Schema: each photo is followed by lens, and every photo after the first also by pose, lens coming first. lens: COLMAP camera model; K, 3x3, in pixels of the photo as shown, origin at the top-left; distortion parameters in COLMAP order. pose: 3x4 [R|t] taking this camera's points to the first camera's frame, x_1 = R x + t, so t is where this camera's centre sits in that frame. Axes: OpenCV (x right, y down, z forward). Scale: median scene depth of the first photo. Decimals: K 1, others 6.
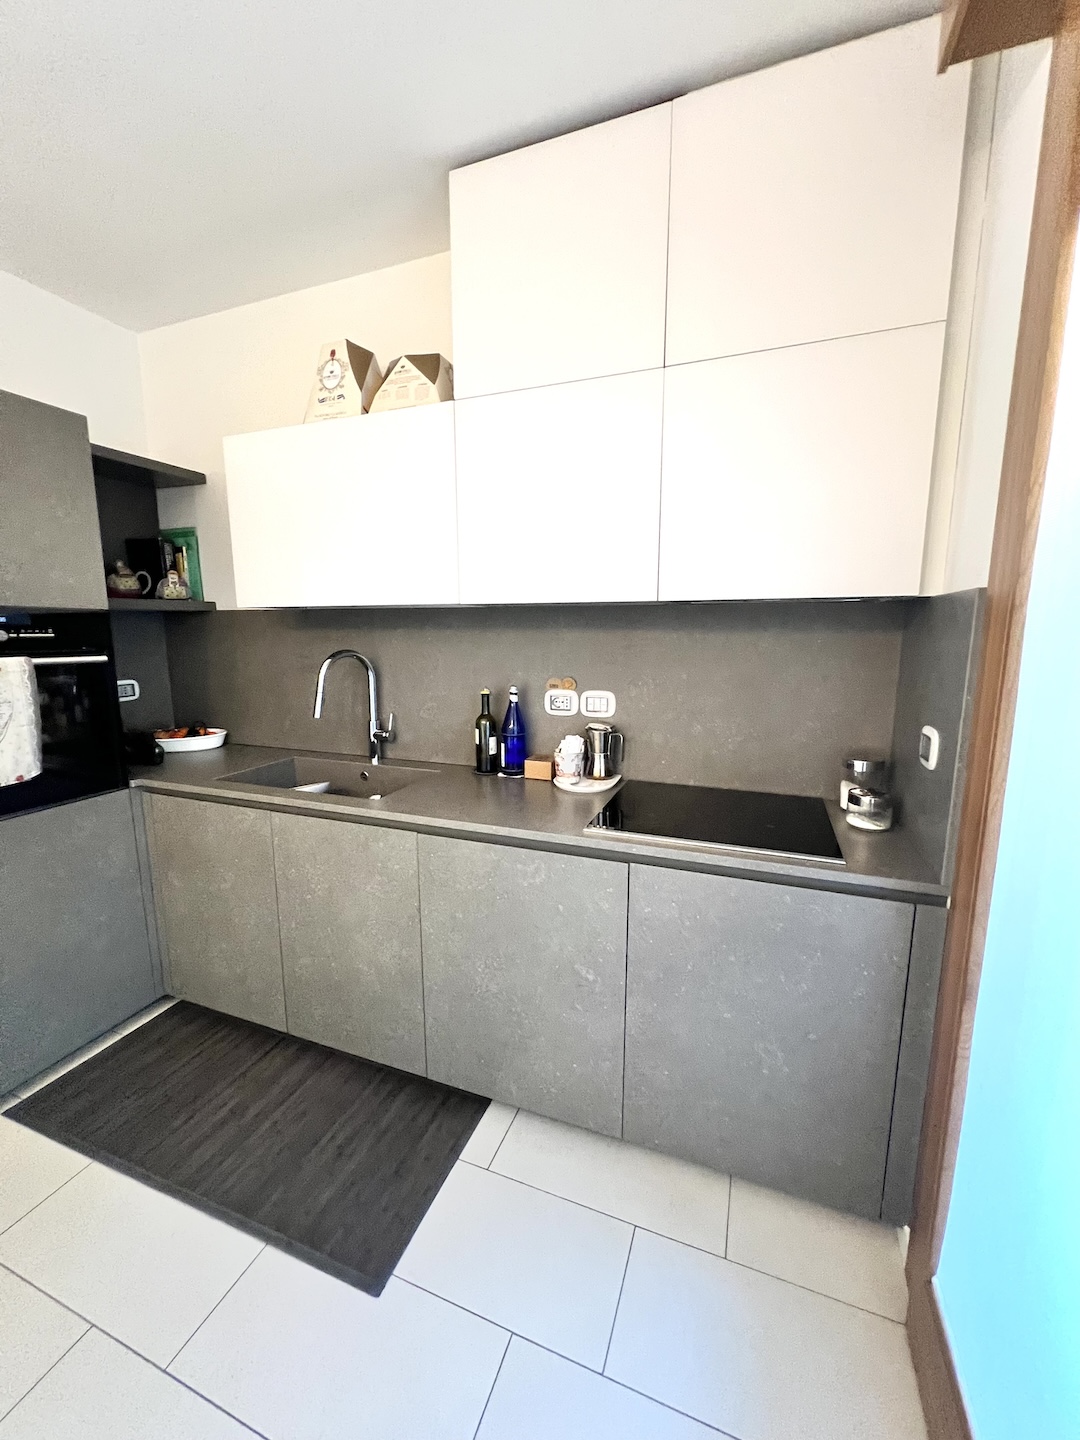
lens RADIAL K [[580.8, 0, 535.2], [0, 580.8, 720.7], [0, 0, 1]] dist [0.000342, 0.000525]
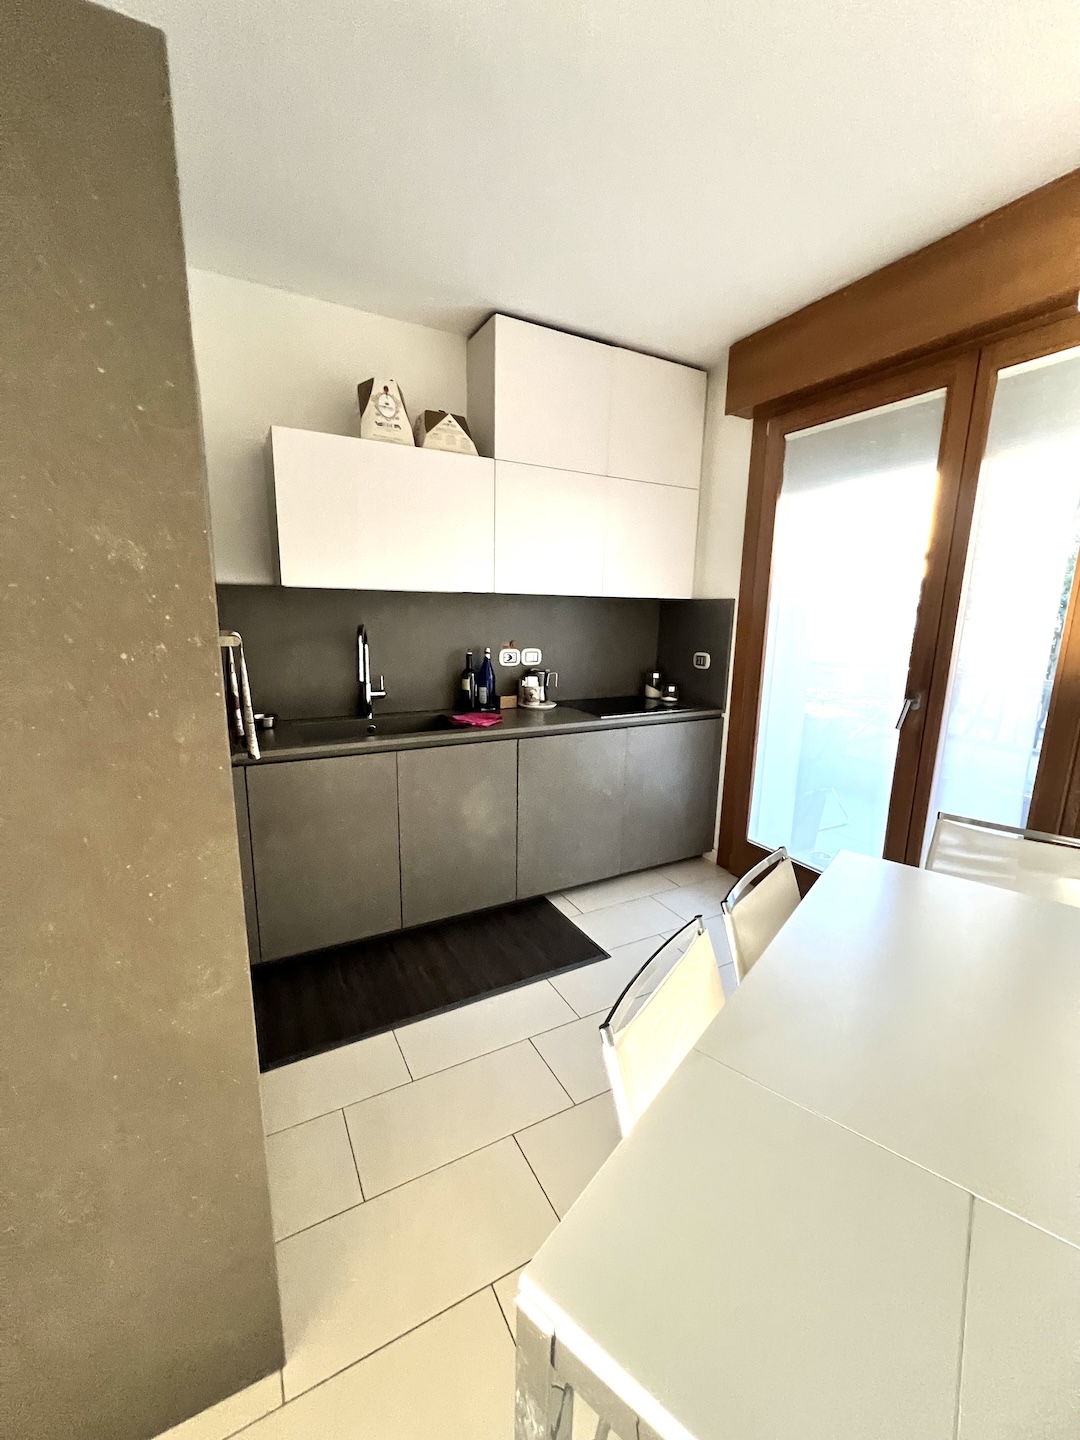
lens RADIAL K [[580.8, 0, 527.2], [0, 580.8, 721.1], [0, 0, 1]] dist [0.000342, 0.000525]
pose [[0.650901, -0.129759, 0.747991, -1.176544], [0.104388, 0.991223, 0.081115, 0.016914], [-0.751951, 0.025284, 0.658734, -0.050284]]
